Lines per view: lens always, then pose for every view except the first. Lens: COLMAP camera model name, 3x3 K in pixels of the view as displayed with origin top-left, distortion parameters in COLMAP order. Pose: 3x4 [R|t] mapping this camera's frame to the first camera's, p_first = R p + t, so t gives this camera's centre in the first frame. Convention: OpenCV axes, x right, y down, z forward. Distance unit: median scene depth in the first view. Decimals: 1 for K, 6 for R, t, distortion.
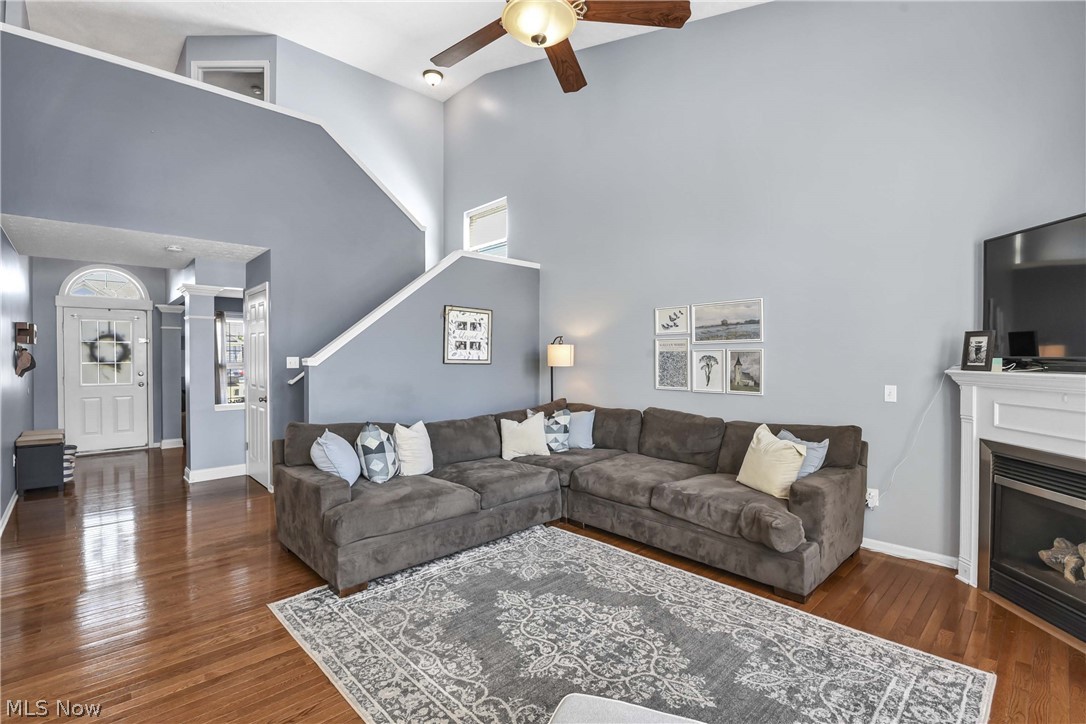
lens RADIAL K [[509.0, 0, 541.4], [0, 509.0, 356.6], [0, 0, 1]] dist [-0.000385, -0.003684]
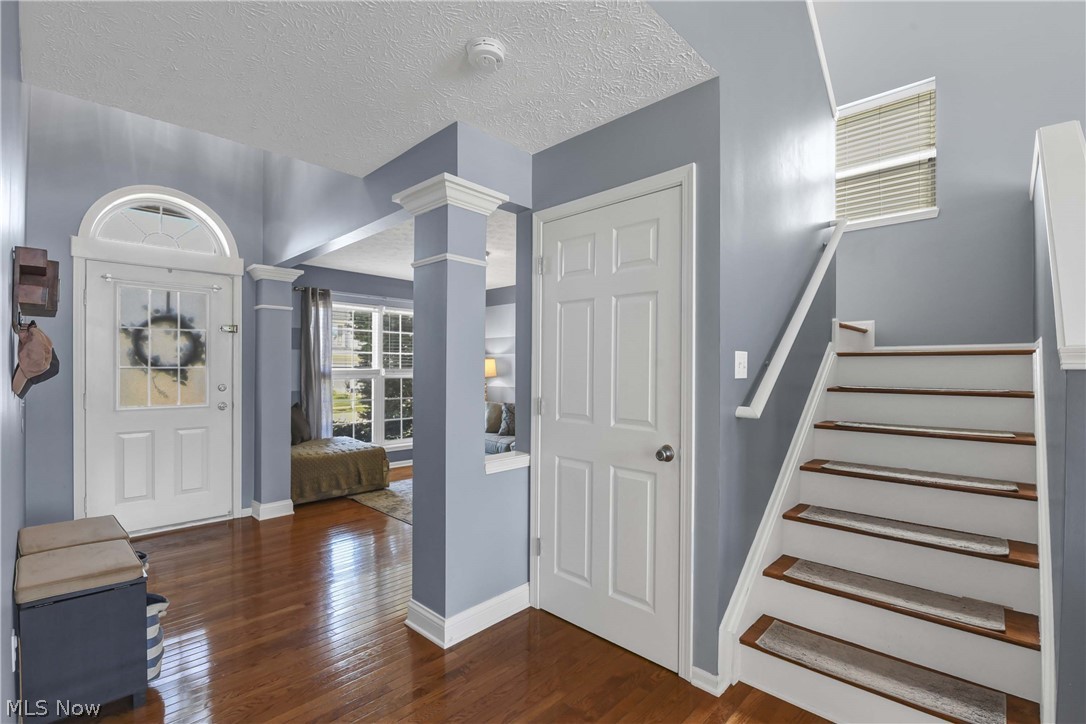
lens RADIAL K [[509.0, 0, 571.2], [0, 509.0, 366.7], [0, 0, 1]] dist [-0.000385, -0.003684]
pose [[0.996921, 0.008754, 0.077920, -0.456395], [-0.008648, 0.999961, -0.001691, 0.008617], [-0.077932, 0.001012, 0.996958, 0.415315]]
